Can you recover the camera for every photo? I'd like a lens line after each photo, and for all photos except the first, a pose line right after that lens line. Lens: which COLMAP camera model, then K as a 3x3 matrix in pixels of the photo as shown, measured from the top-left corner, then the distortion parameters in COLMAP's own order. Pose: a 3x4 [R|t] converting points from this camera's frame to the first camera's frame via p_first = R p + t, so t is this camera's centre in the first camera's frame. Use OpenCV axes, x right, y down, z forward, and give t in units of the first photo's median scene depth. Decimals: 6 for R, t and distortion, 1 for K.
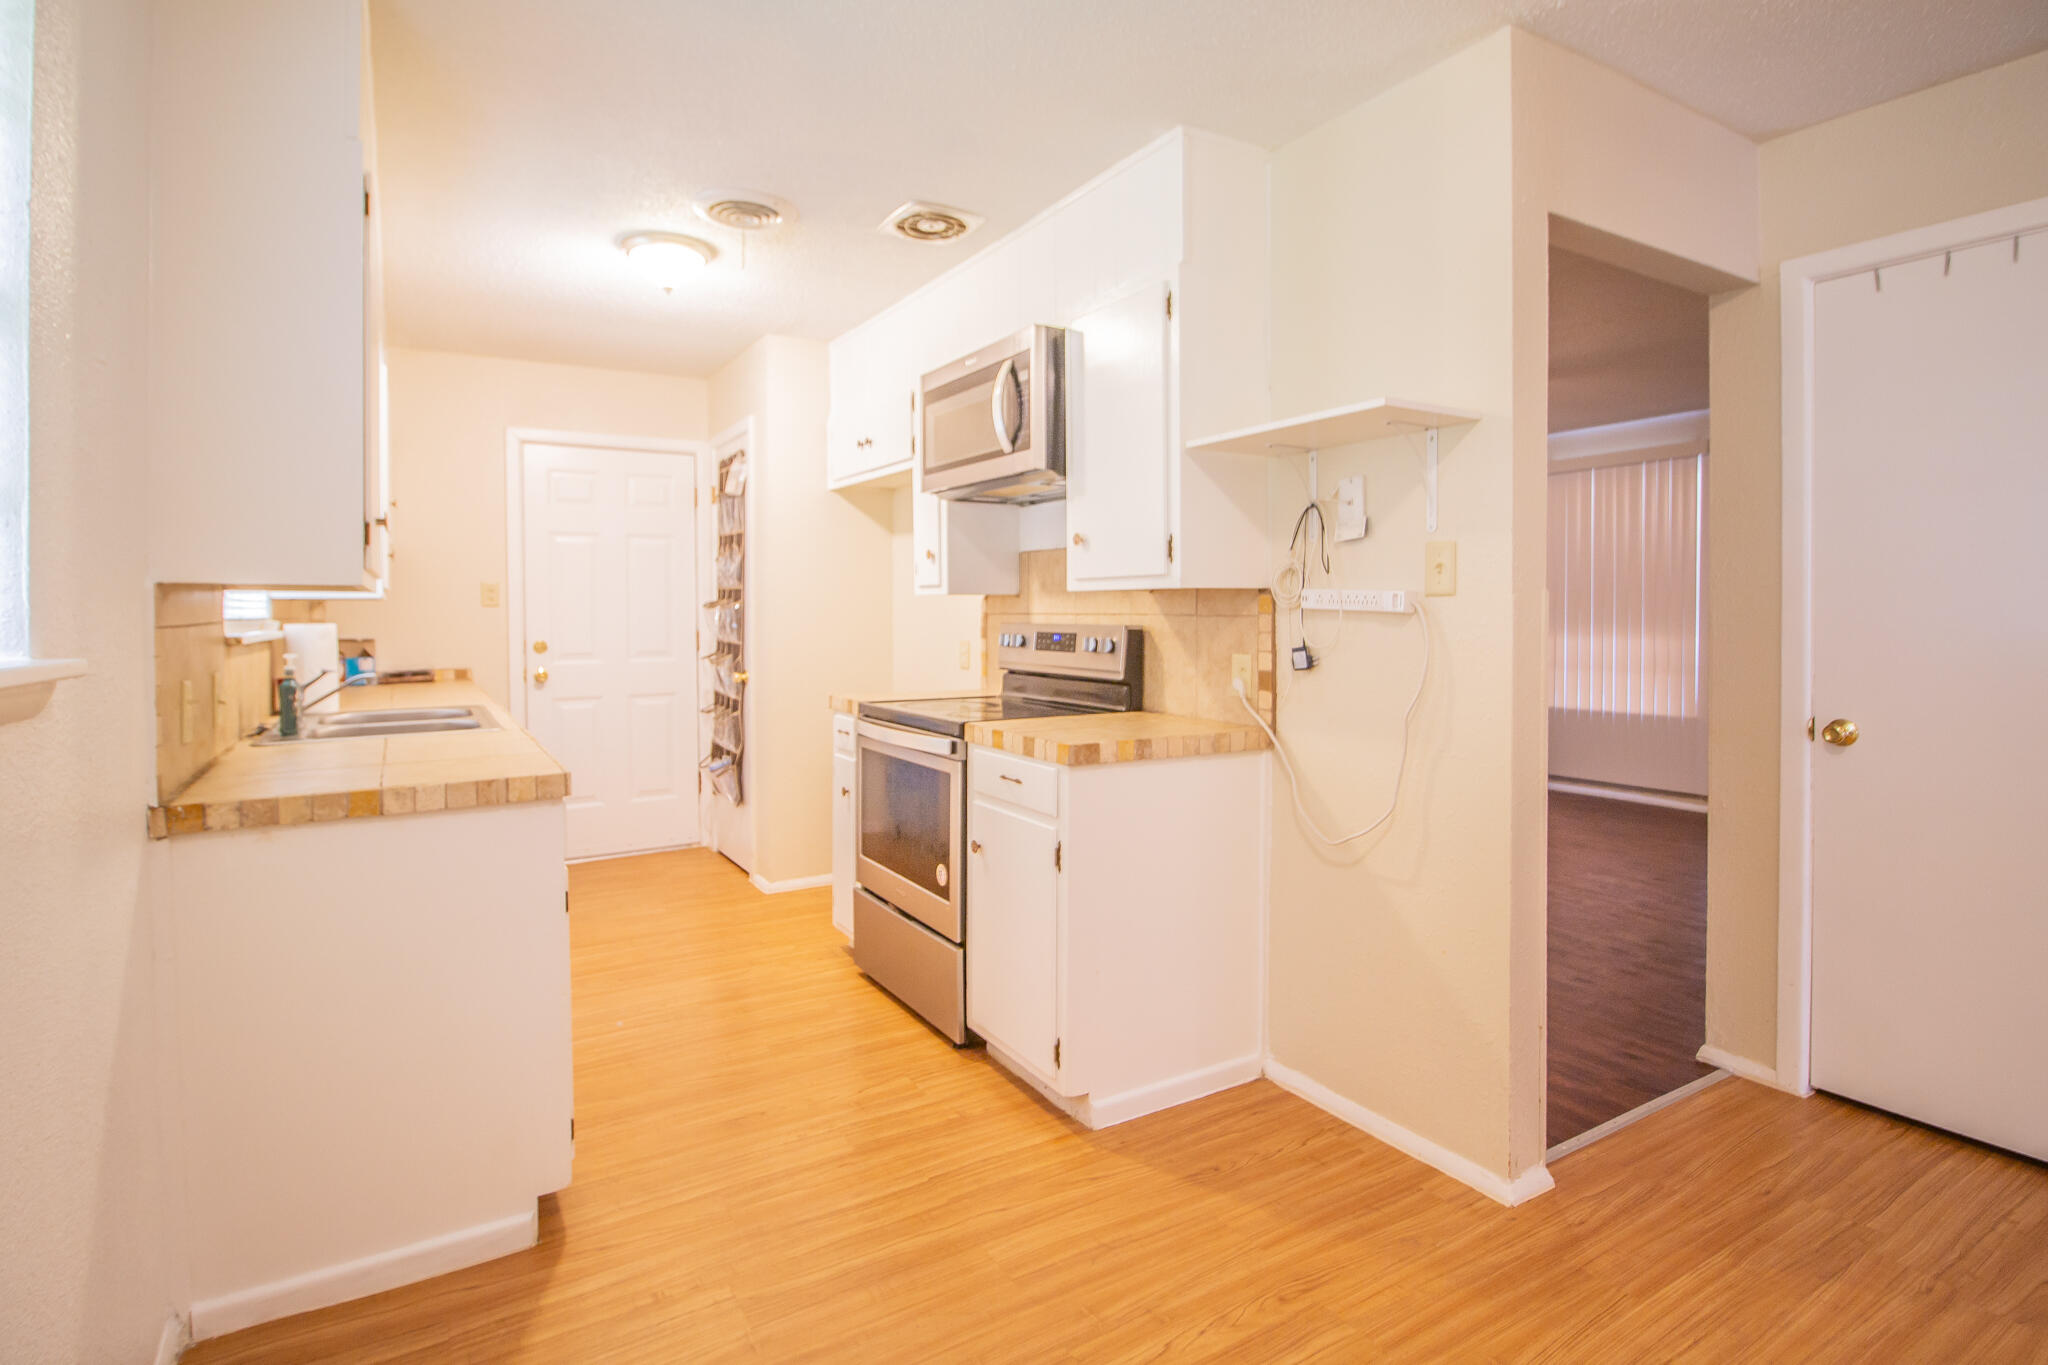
lens RADIAL K [[1015.6, 0, 1020.8], [0, 1015.6, 635.1], [0, 0, 1]] dist [-0.002515, -0.001324]
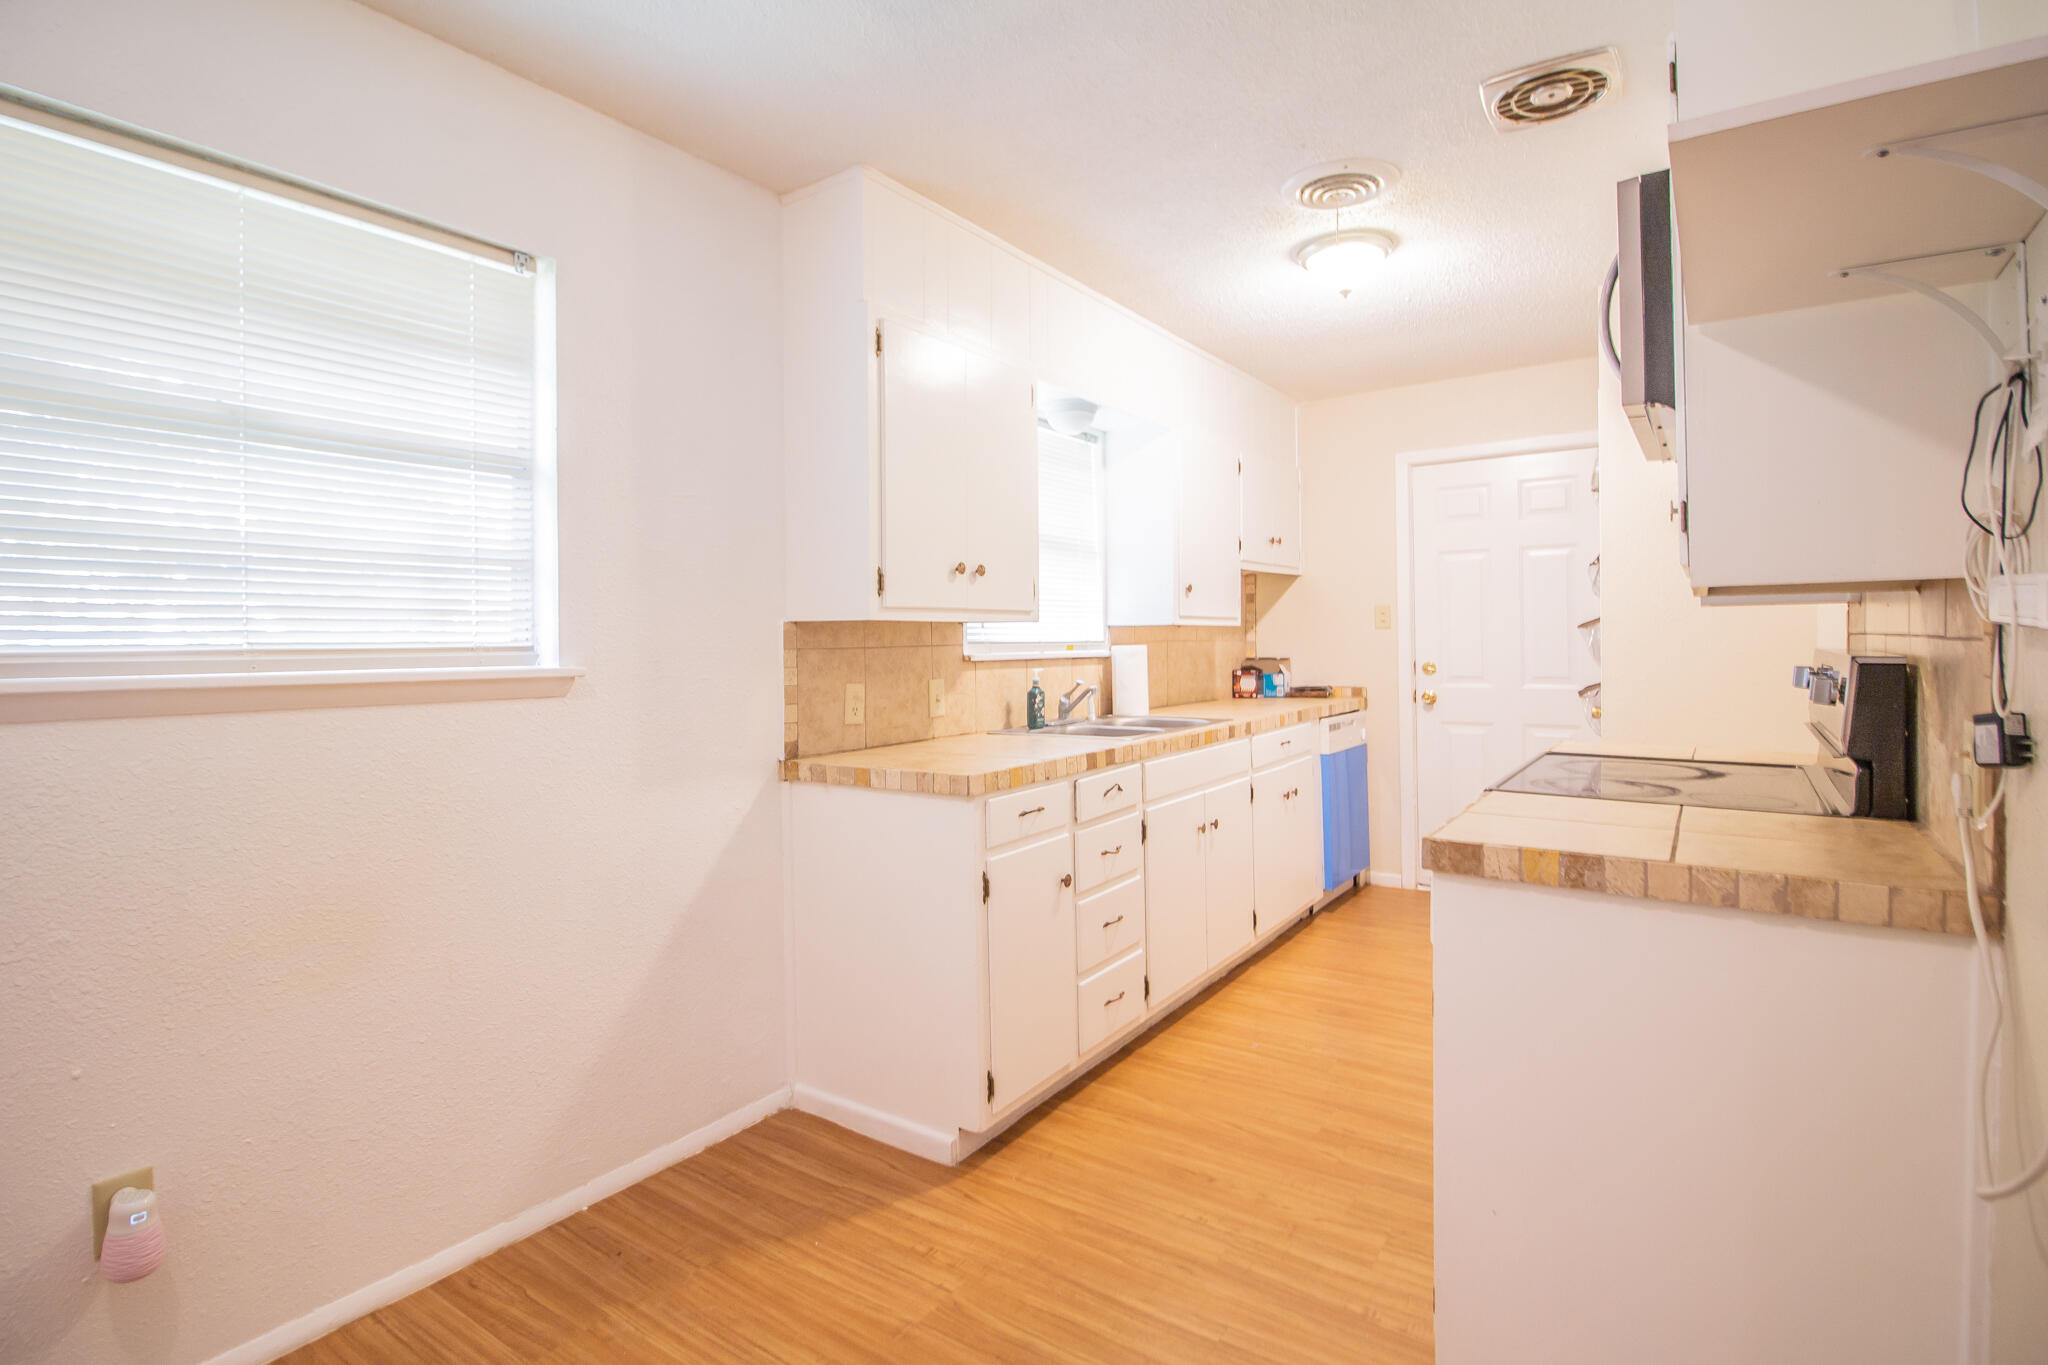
lens RADIAL K [[1000.3, 0, 1024.9], [0, 1000.3, 643.3], [0, 0, 1]] dist [-0.001919, -0.000486]
pose [[0.407617, 0.003053, -0.913148, 0.481075], [-0.011902, 0.999927, -0.001970, -0.011509], [0.913076, 0.011672, 0.407623, 0.447890]]
